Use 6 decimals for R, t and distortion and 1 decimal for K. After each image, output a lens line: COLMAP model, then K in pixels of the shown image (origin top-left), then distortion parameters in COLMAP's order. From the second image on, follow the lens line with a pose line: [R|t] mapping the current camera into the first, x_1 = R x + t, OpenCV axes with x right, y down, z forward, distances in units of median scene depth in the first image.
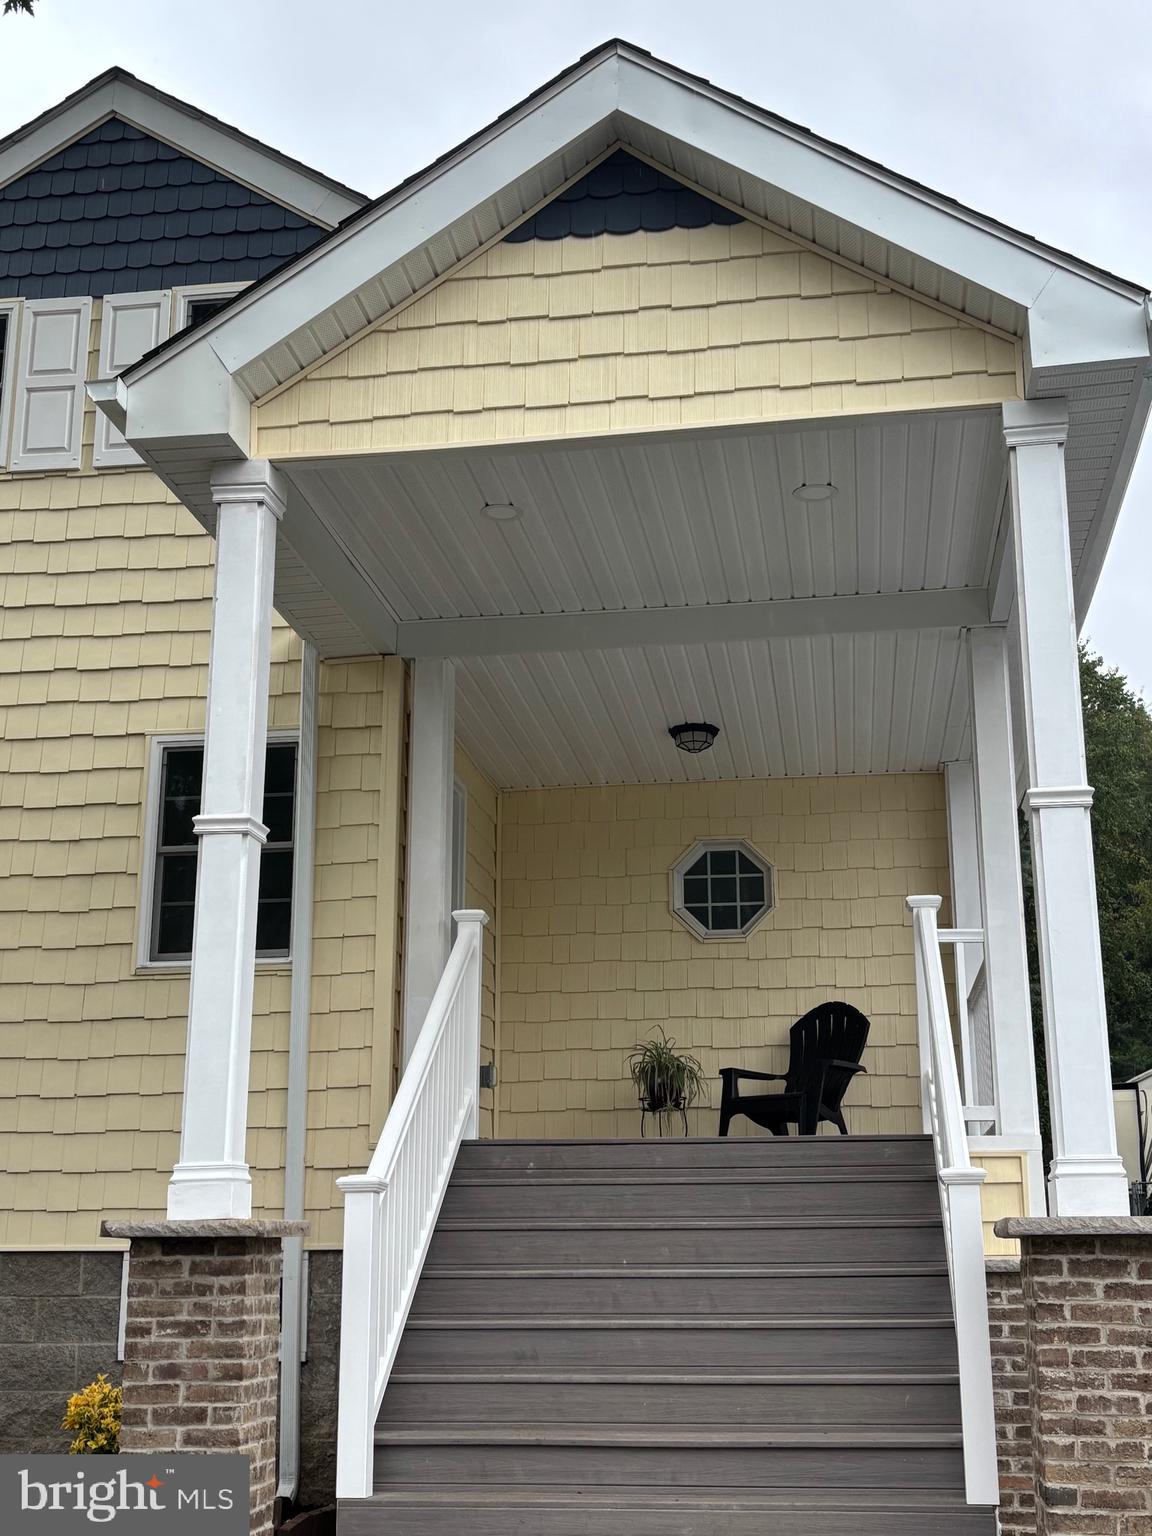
lens RADIAL K [[1835.9, 0, 575.4], [0, 1835.9, 761.3], [0, 0, 1]] dist [0.172467, -0.382599]
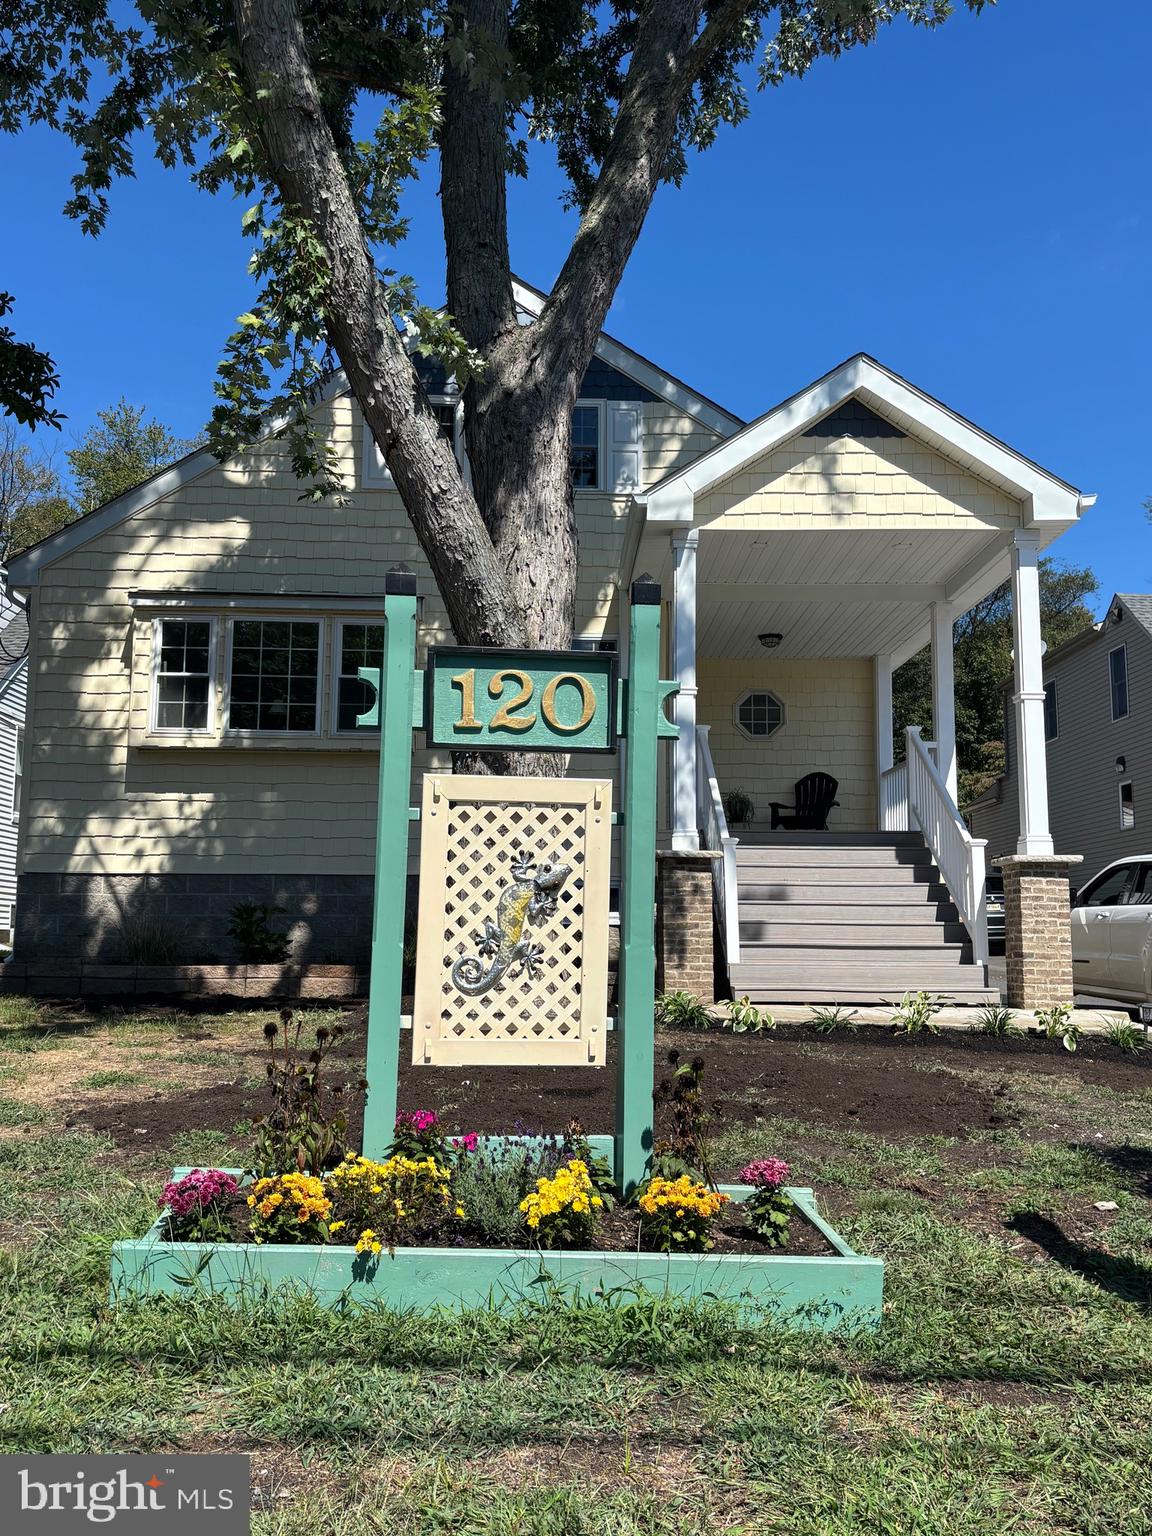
lens RADIAL K [[1341.6, 0, 576.0], [0, 1341.6, 768.0], [0, 0, 1]] dist [0.151750, -0.372092]
pose [[0.985133, 0.032104, 0.168765, -0.632165], [-0.053966, 0.990485, 0.126601, -0.080464], [-0.163094, -0.133827, 0.977492, -0.685847]]
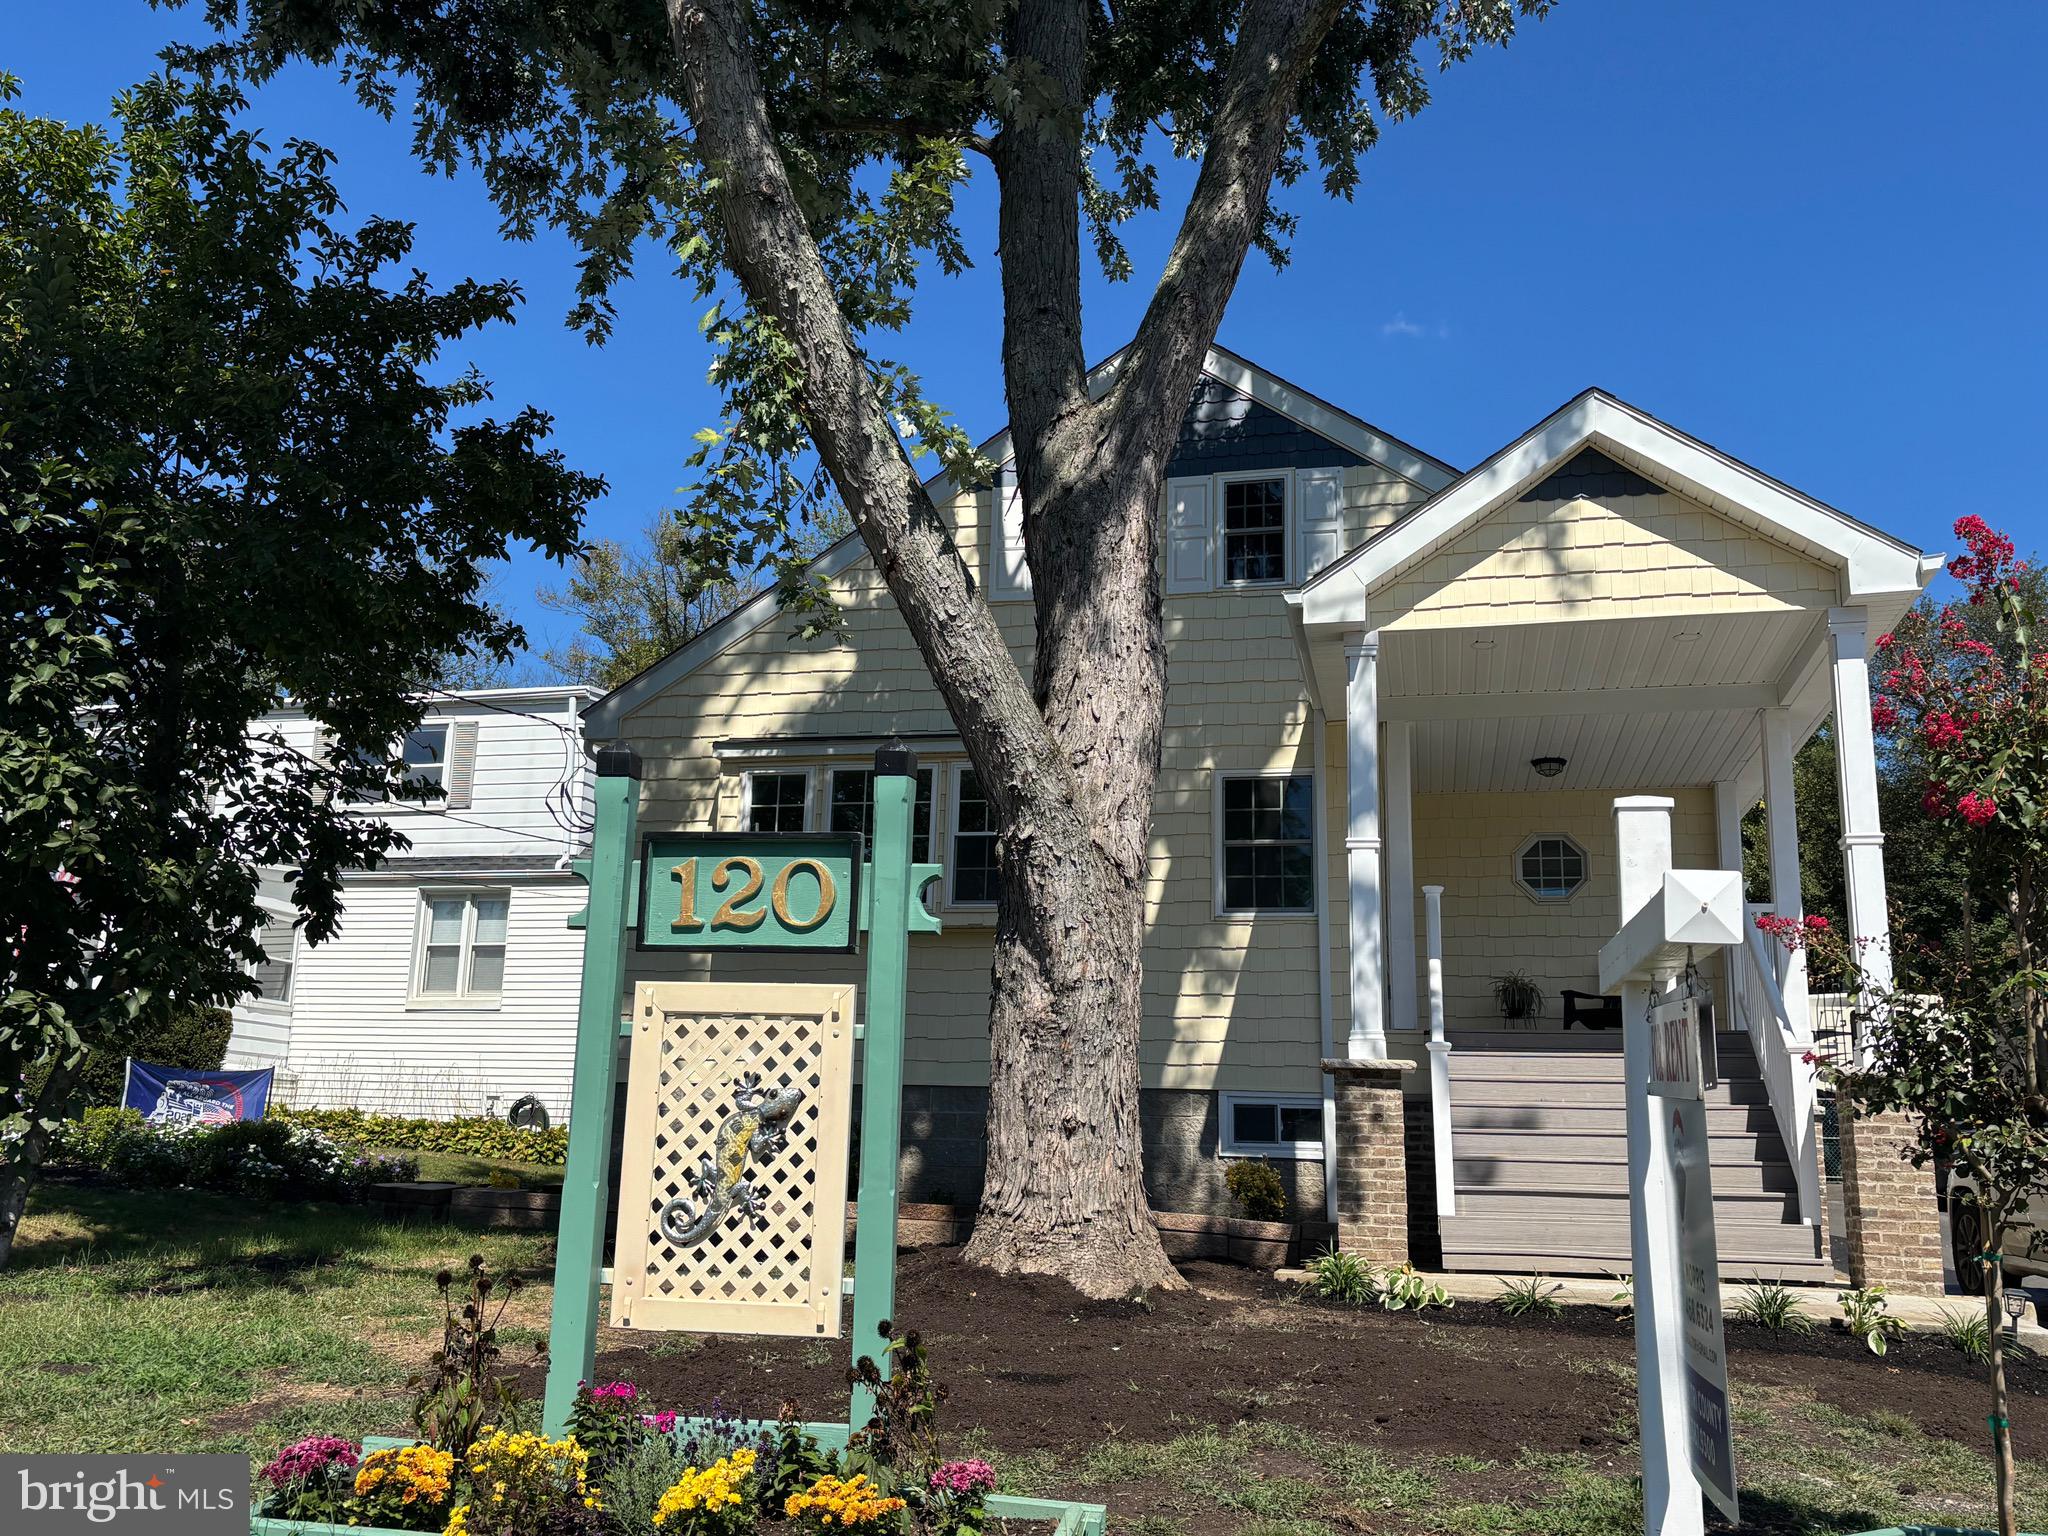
lens RADIAL K [[1792.8, 0, 1022.1], [0, 1792.8, 774.8], [0, 0, 1]] dist [0.079331, -0.111946]
pose [[0.996867, 0.010338, -0.078422, -0.393995], [-0.006870, 0.998992, 0.044366, -0.109802], [0.078802, -0.043688, 0.995933, -0.763162]]
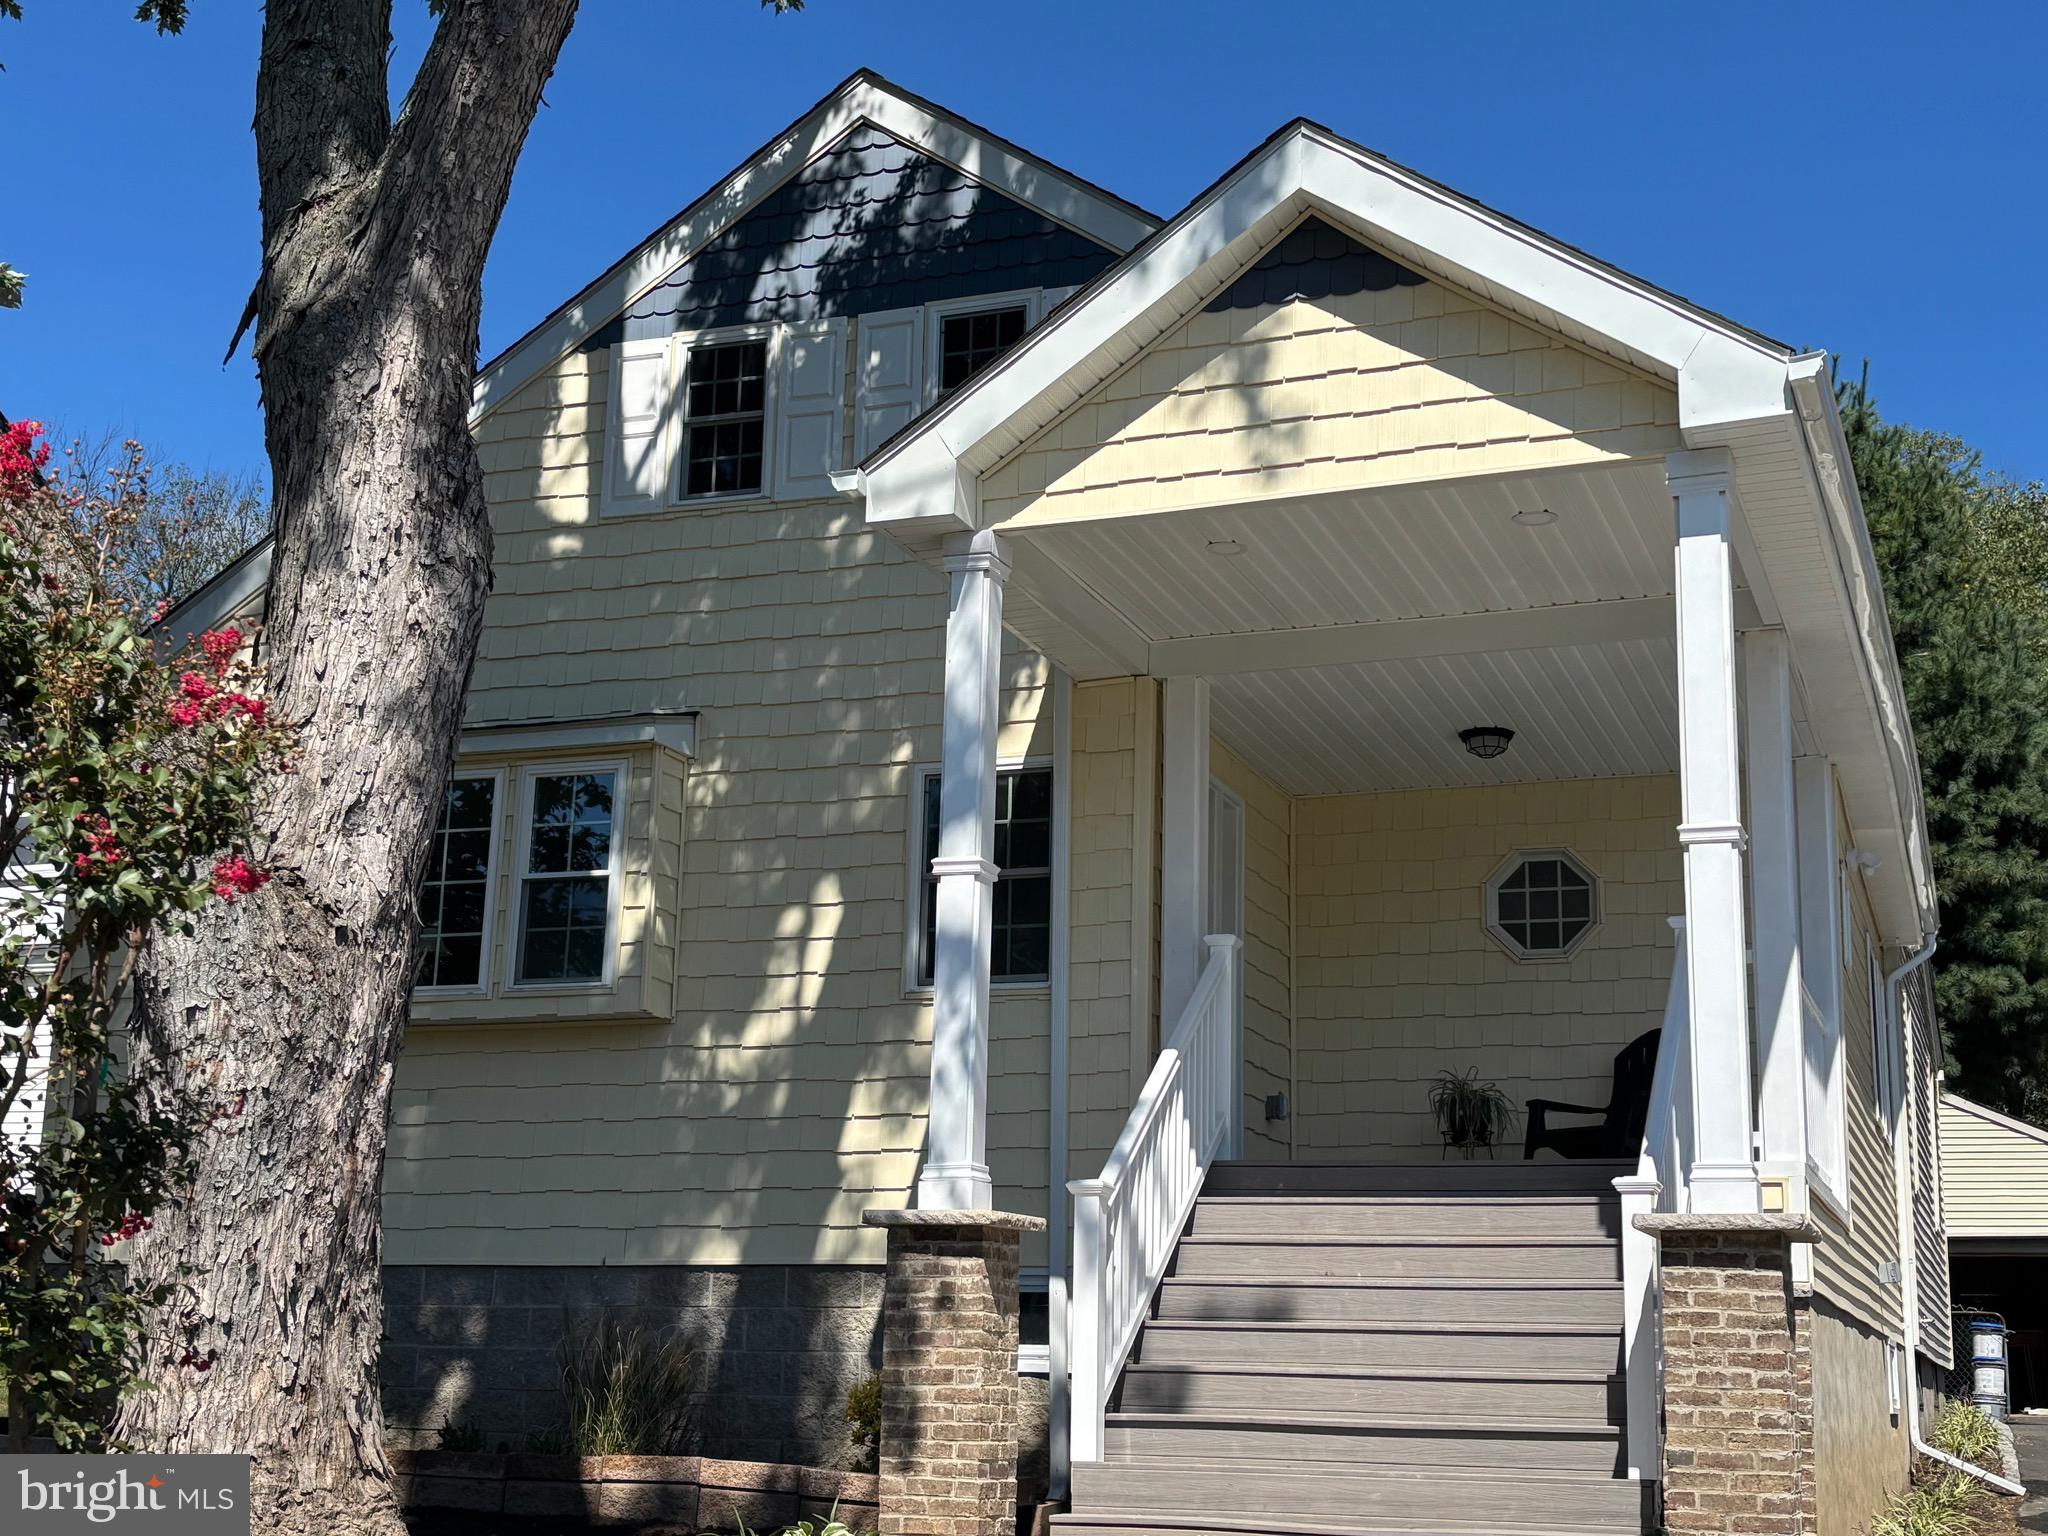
lens RADIAL K [[2633.8, 0, 1024.0], [0, 2633.8, 768.0], [0, 0, 1]] dist [0.330467, -1.152720]
pose [[0.977038, -0.024635, -0.211638, 0.195236], [0.030810, 0.999189, 0.025931, -0.067903], [0.210827, -0.031857, 0.977004, -0.571250]]
